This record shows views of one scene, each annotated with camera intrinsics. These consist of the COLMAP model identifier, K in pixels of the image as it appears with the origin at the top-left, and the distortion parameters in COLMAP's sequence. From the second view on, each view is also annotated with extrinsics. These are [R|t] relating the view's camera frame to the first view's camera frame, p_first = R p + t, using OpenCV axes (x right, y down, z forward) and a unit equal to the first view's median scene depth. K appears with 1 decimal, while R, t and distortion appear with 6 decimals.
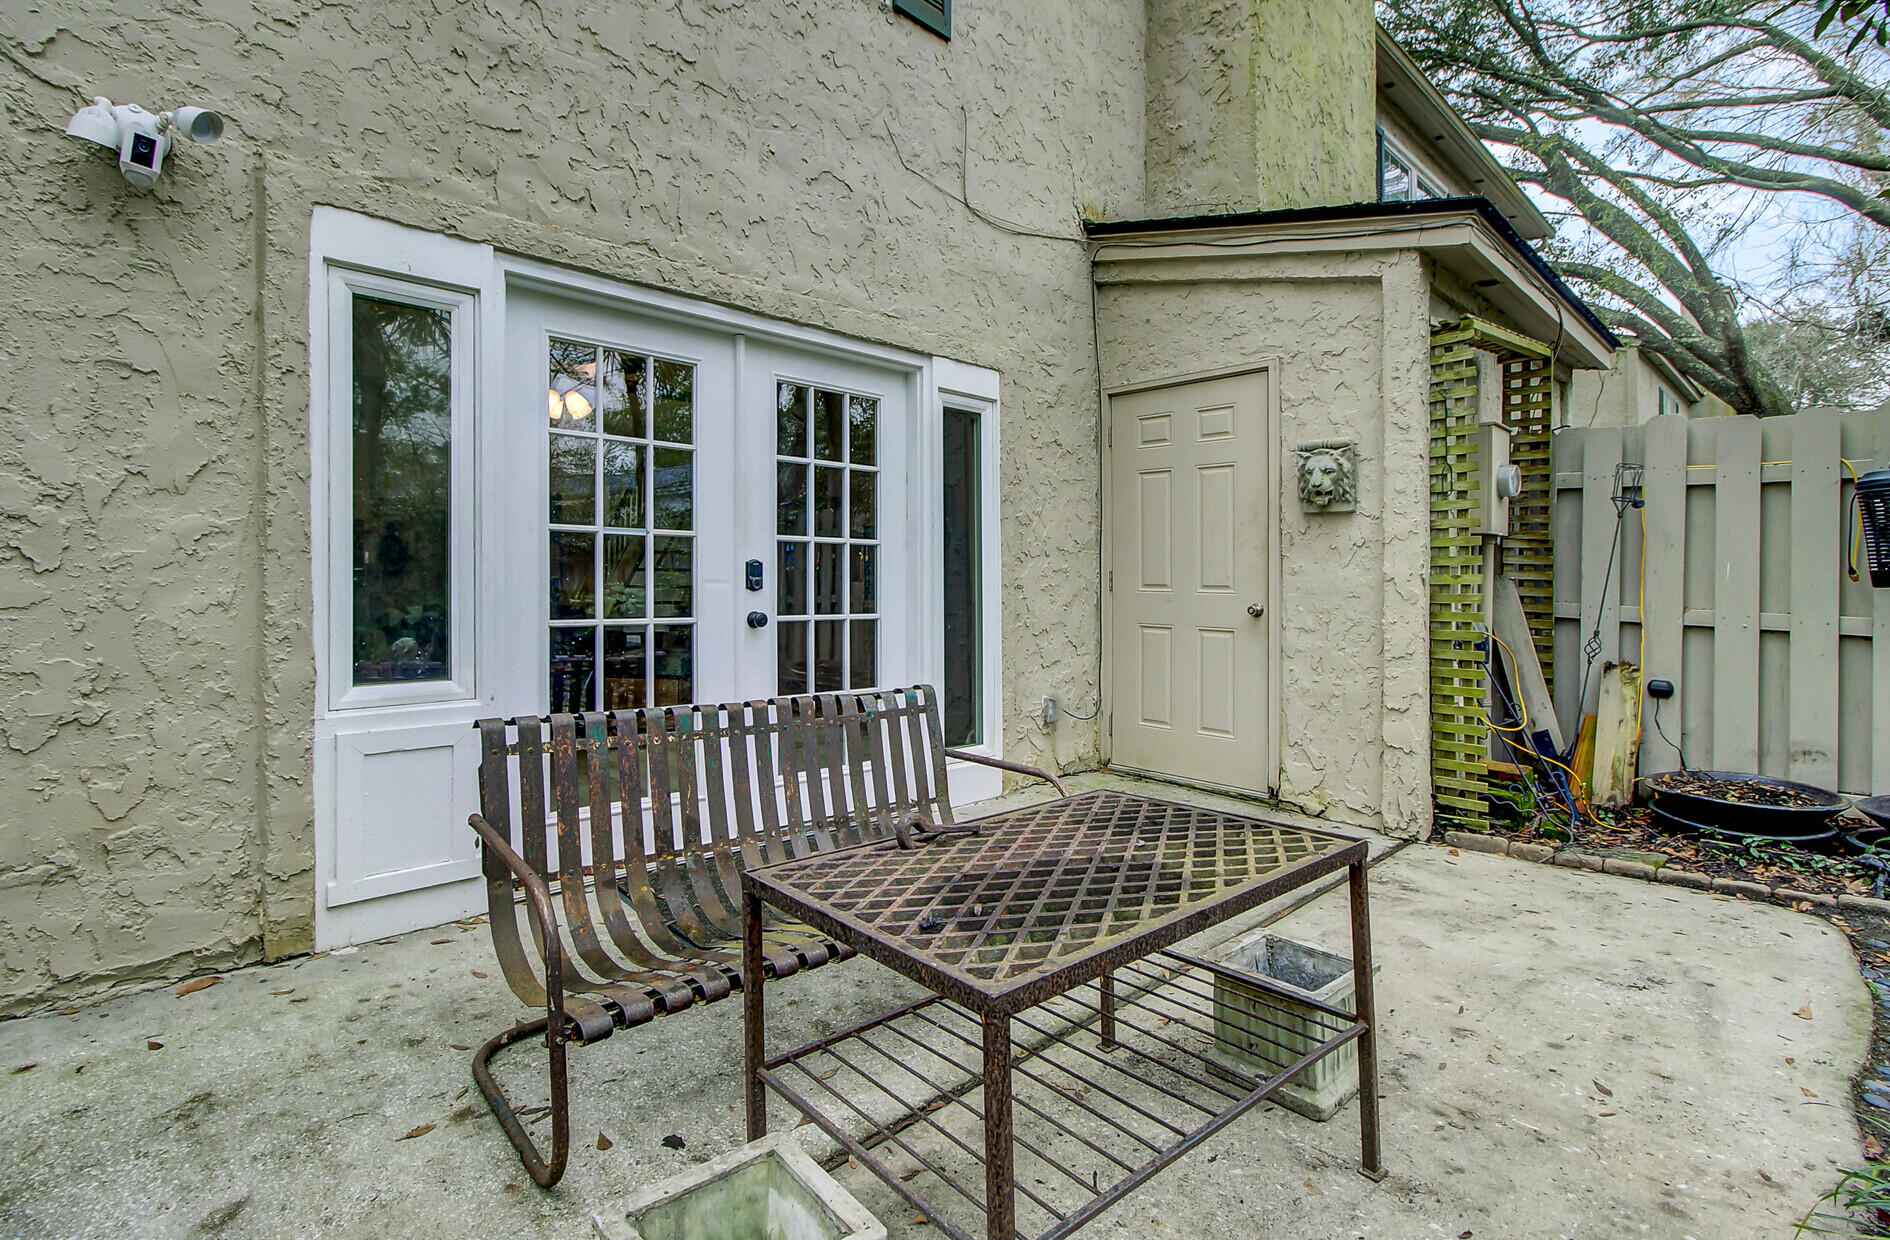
lens RADIAL K [[878.9, 0, 874.8], [0, 878.9, 571.3], [0, 0, 1]] dist [-0.001793, 0.000344]
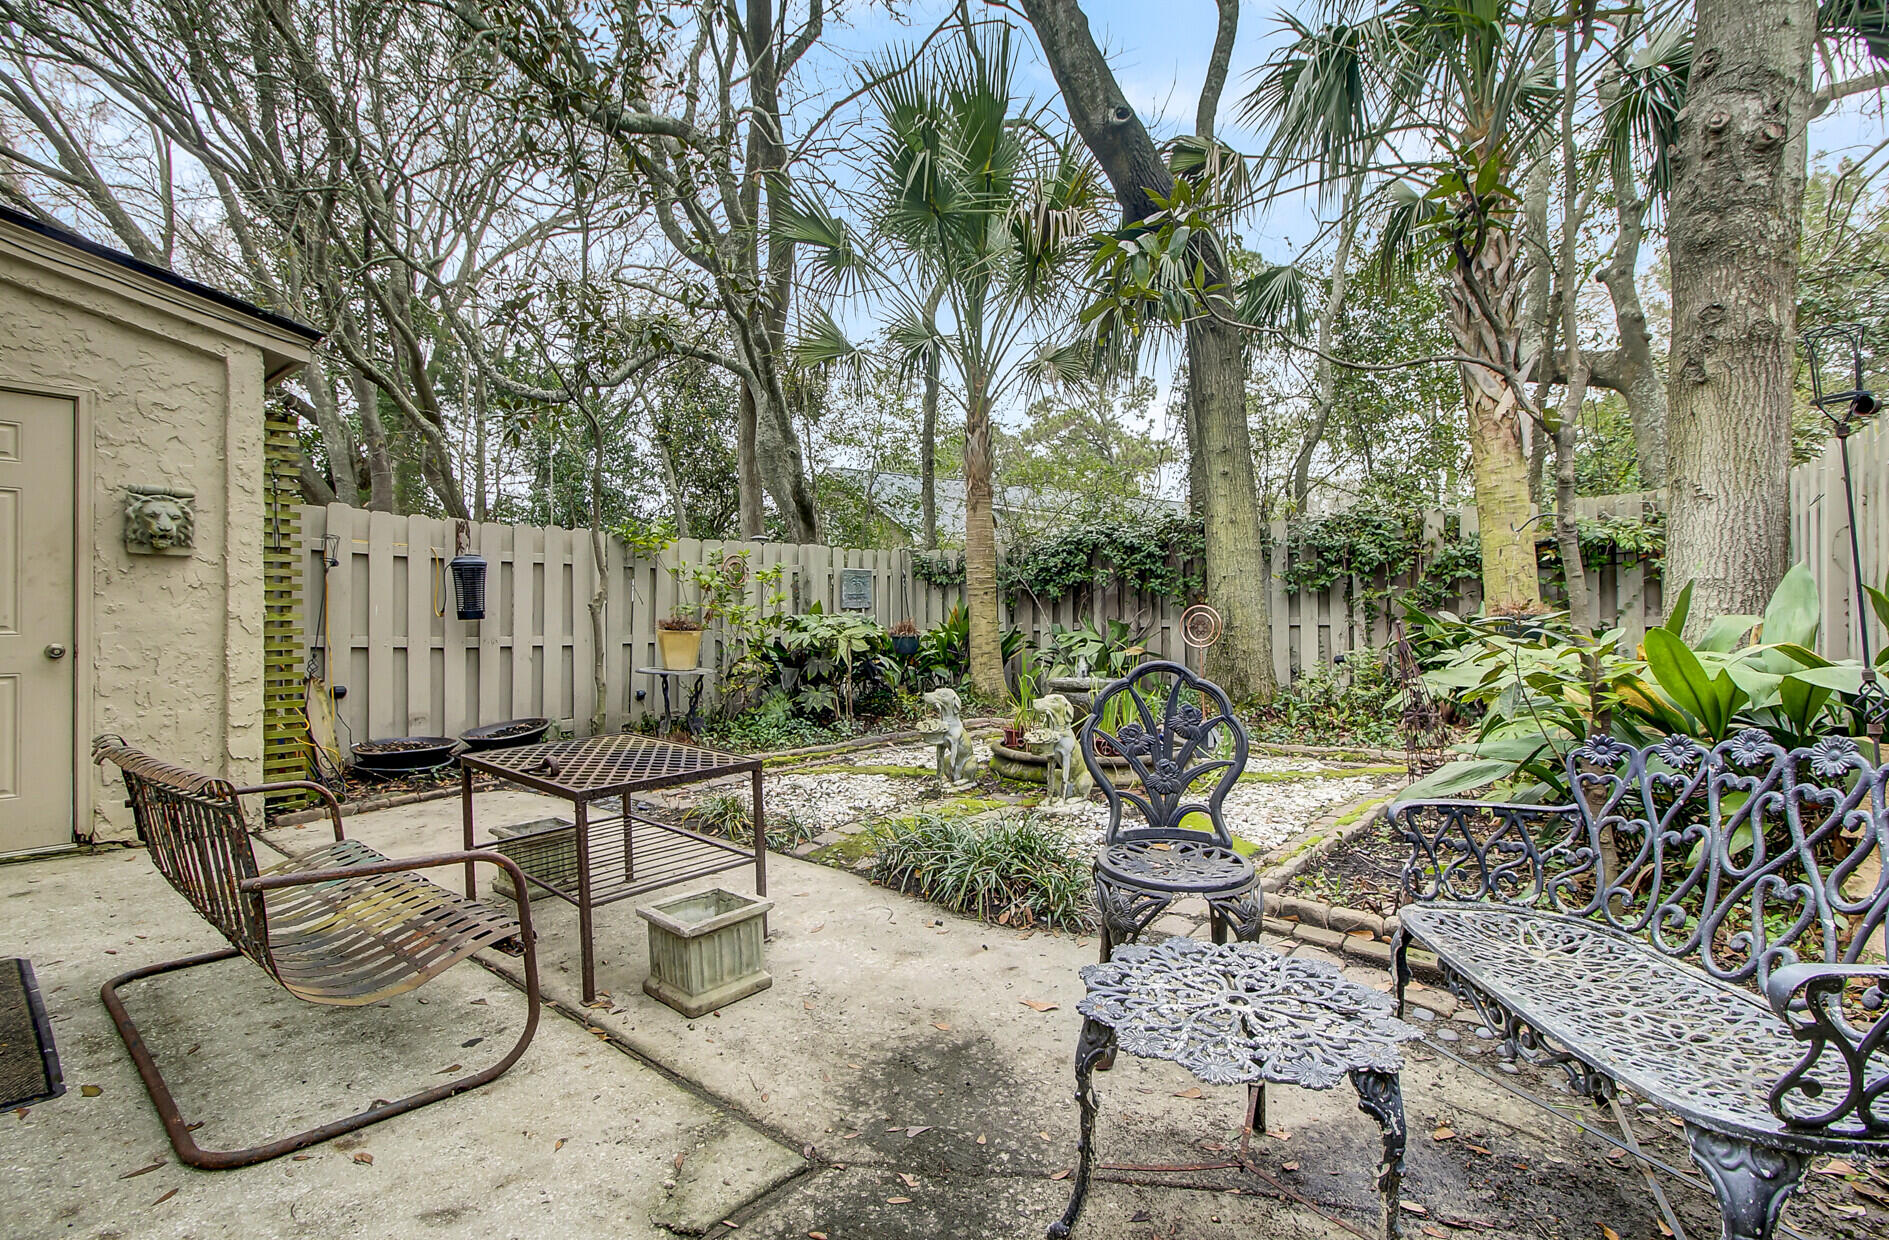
lens RADIAL K [[878.4, 0, 945.0], [0, 878.4, 610.0], [0, 0, 1]] dist [-0.001793, 0.000344]
pose [[-0.126751, 0.003513, 0.991928, -1.176099], [-0.005064, 0.999978, -0.004189, -0.000587], [-0.991922, -0.005554, -0.126731, 0.332820]]
